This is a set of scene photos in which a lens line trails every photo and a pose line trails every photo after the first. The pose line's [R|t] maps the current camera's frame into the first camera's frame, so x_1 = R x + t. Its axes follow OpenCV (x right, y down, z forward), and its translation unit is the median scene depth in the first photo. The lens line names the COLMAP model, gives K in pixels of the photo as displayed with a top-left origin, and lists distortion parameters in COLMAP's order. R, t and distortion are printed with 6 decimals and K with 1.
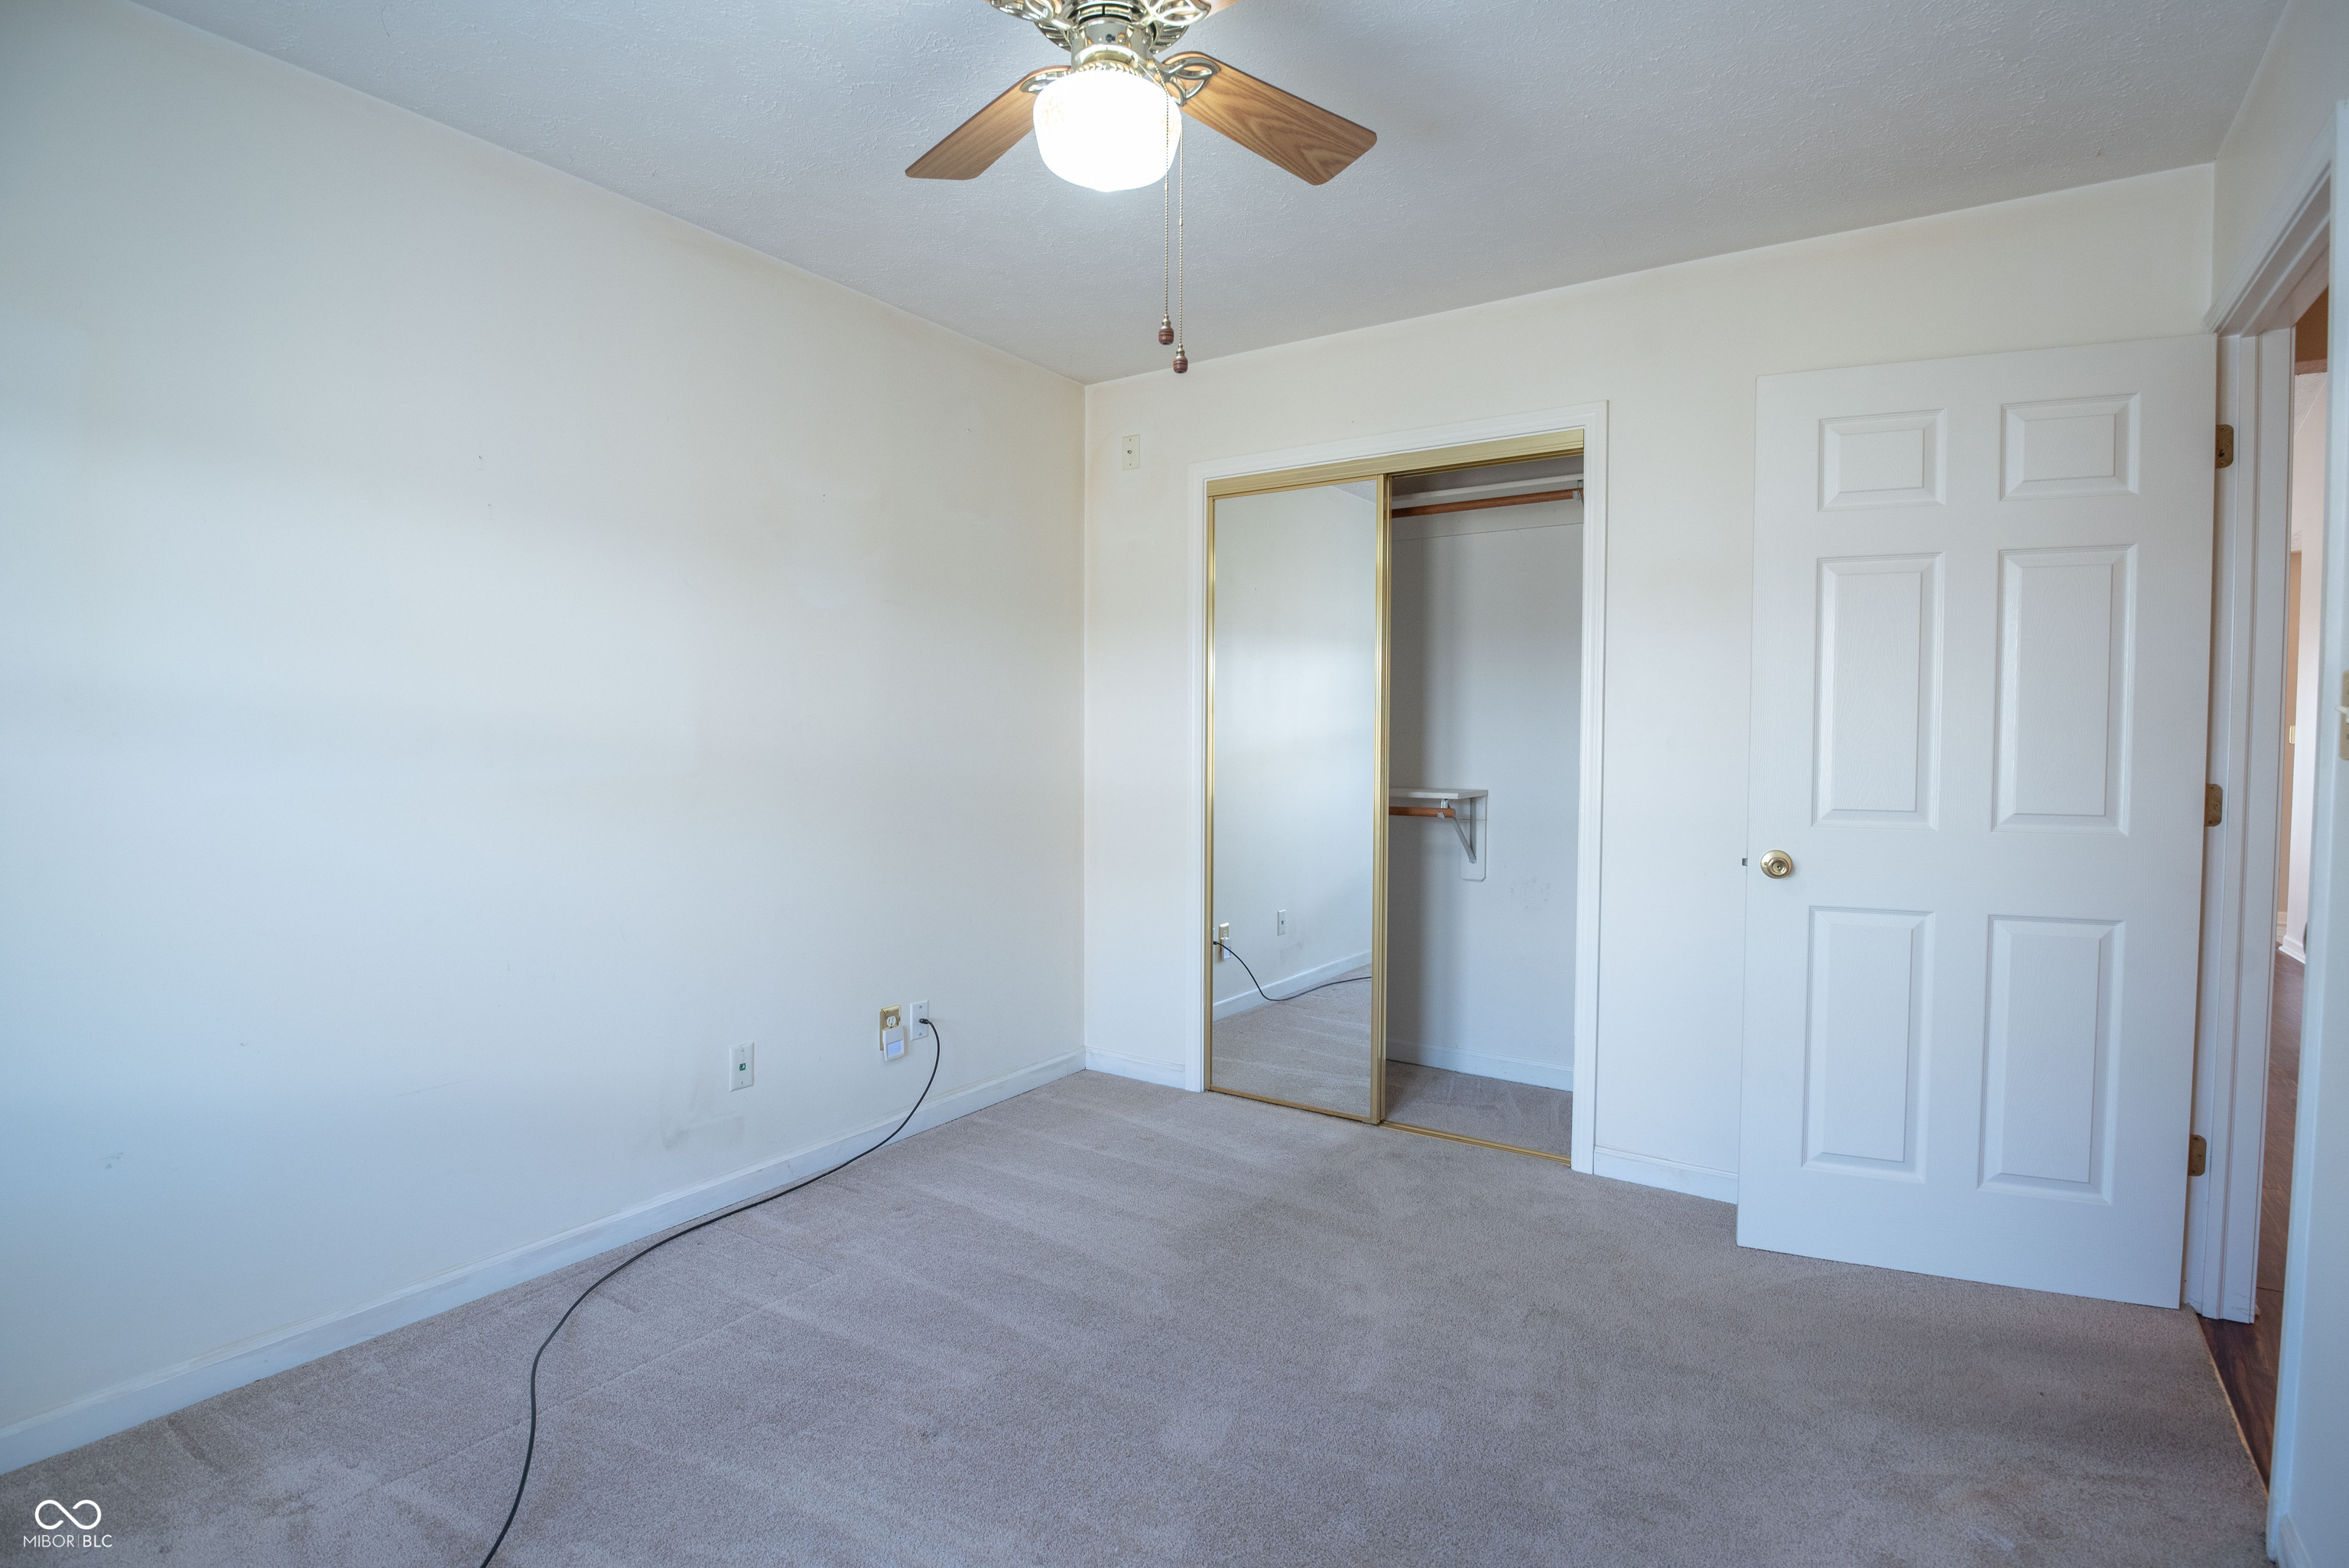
lens RADIAL K [[1146.2, 0, 1183.3], [0, 1146.2, 783.2], [0, 0, 1]] dist [-0.025267, -0.001185]
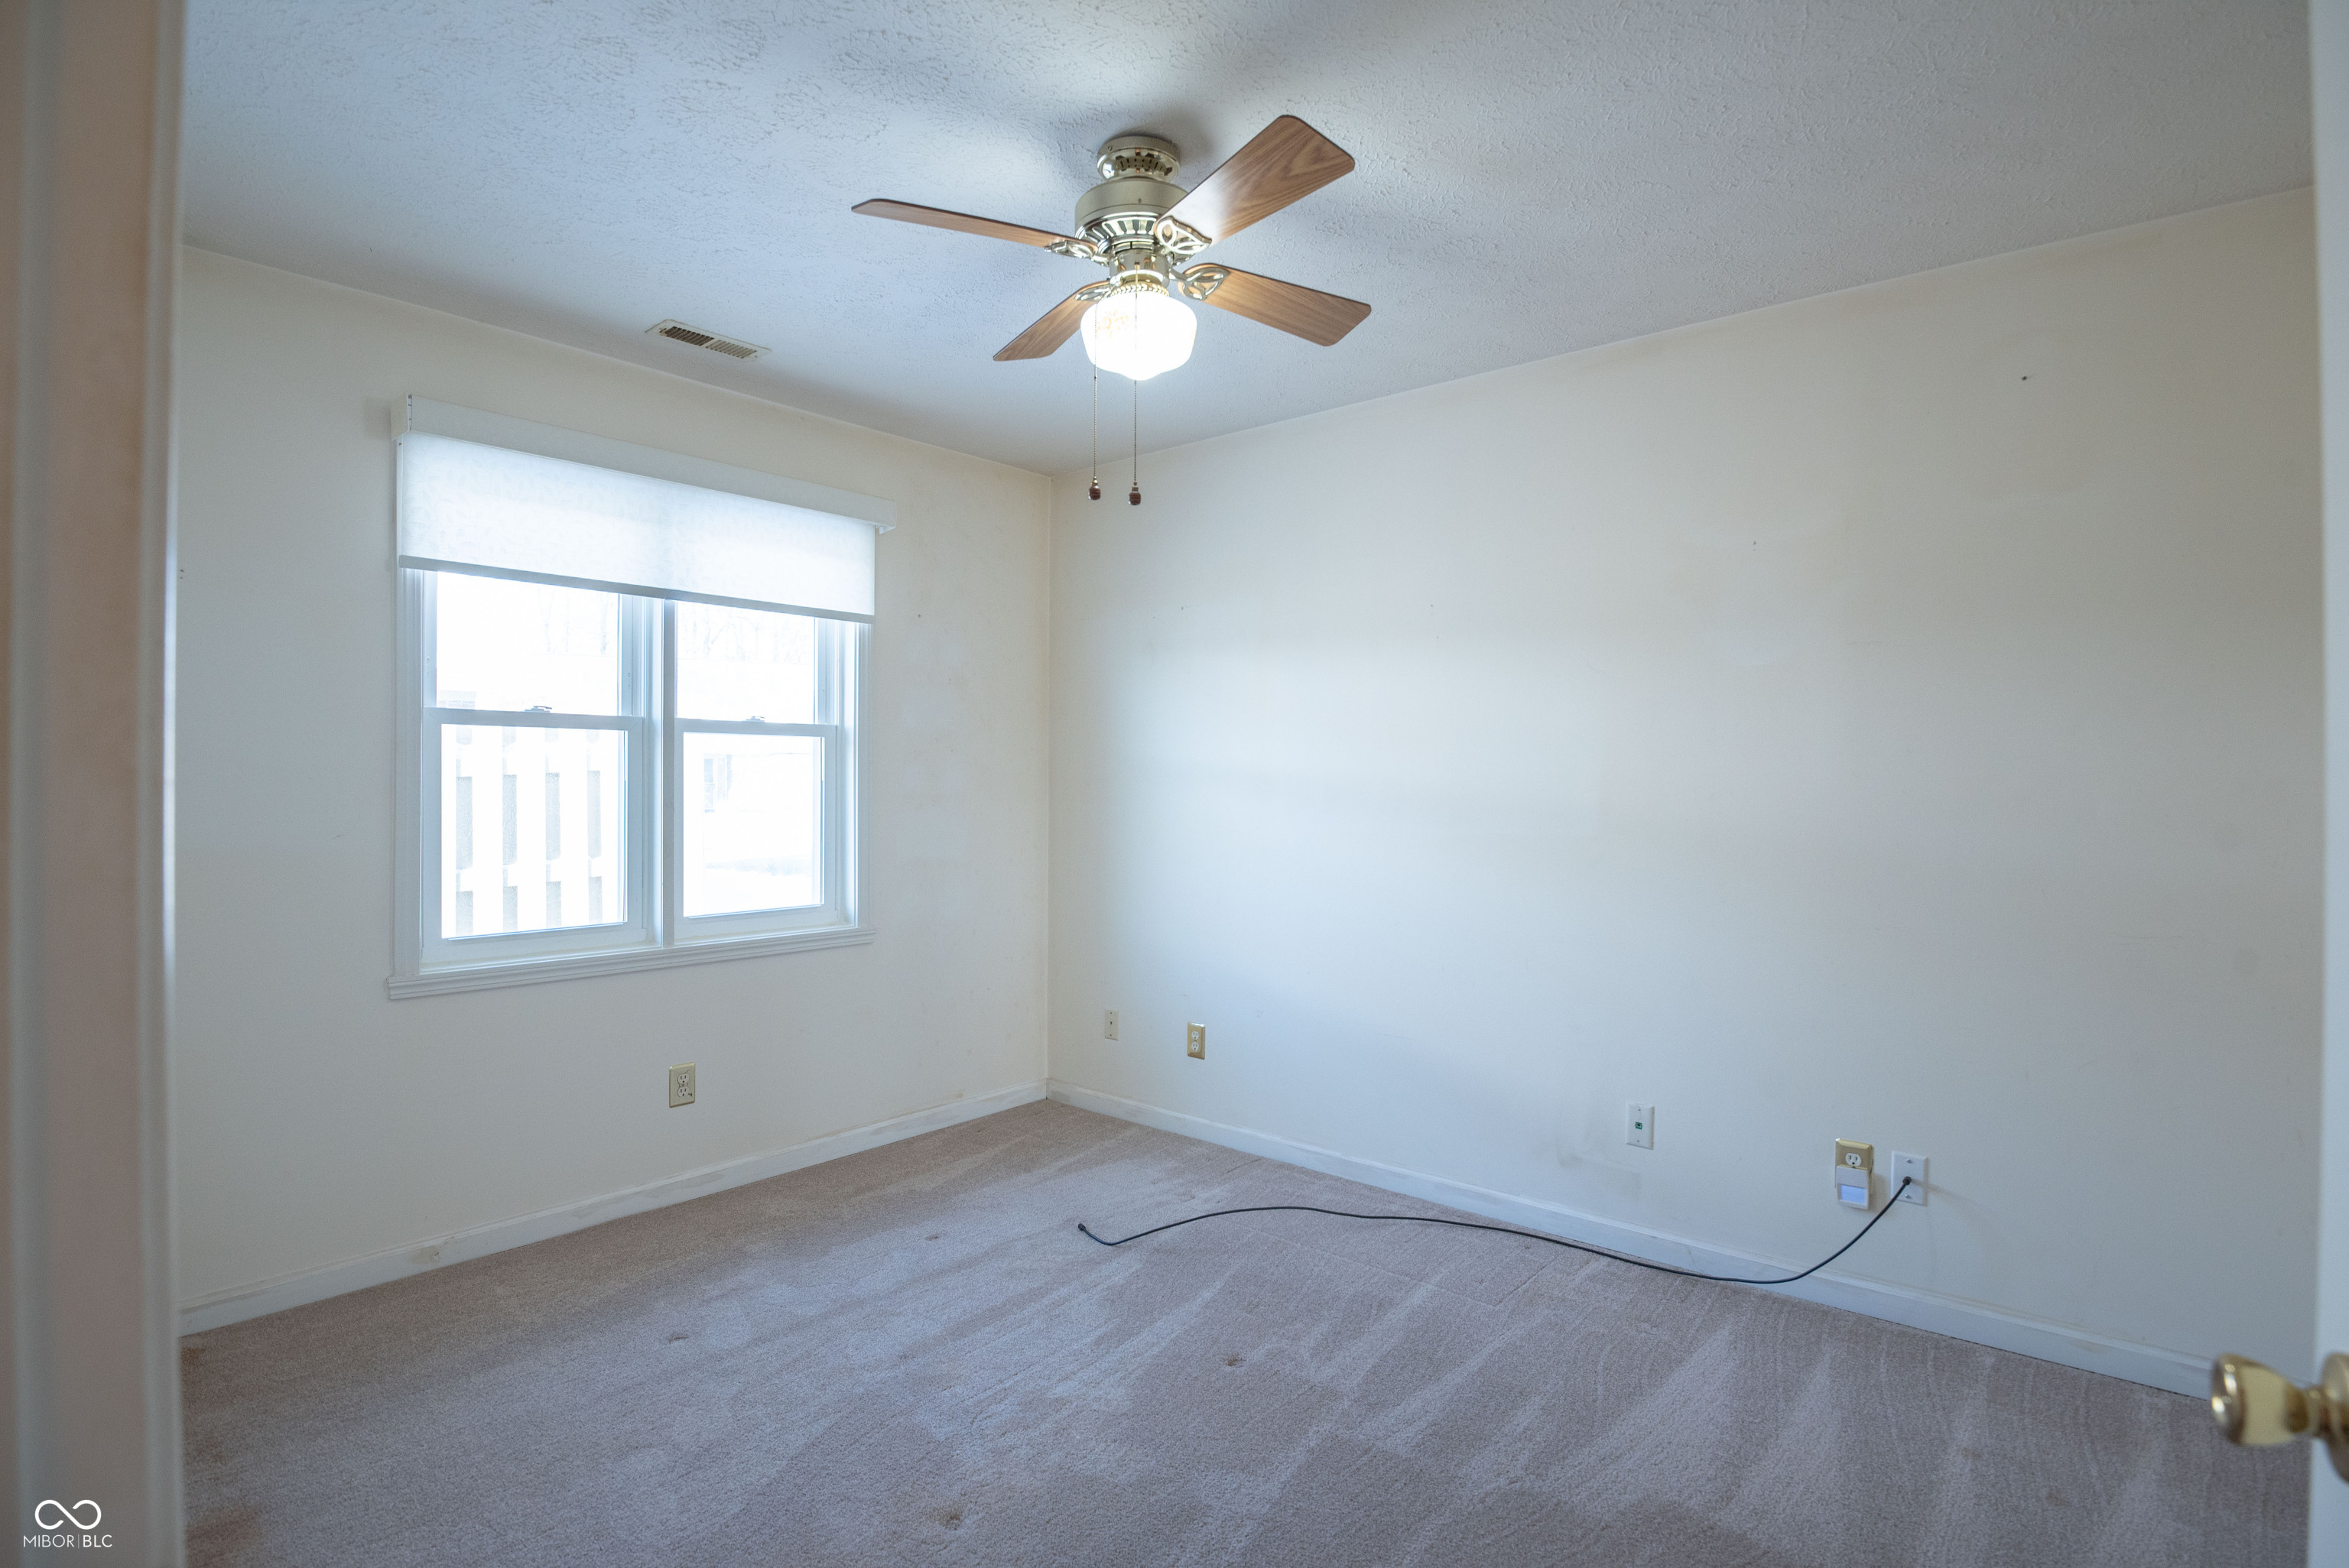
lens RADIAL K [[1146.2, 0, 1183.3], [0, 1146.2, 783.2], [0, 0, 1]] dist [-0.025267, -0.001185]
pose [[-0.106340, 0.000282, -0.994330, 0.767196], [-0.048685, 0.998799, 0.005490, -0.051053], [0.993137, 0.048993, -0.106198, 0.775734]]
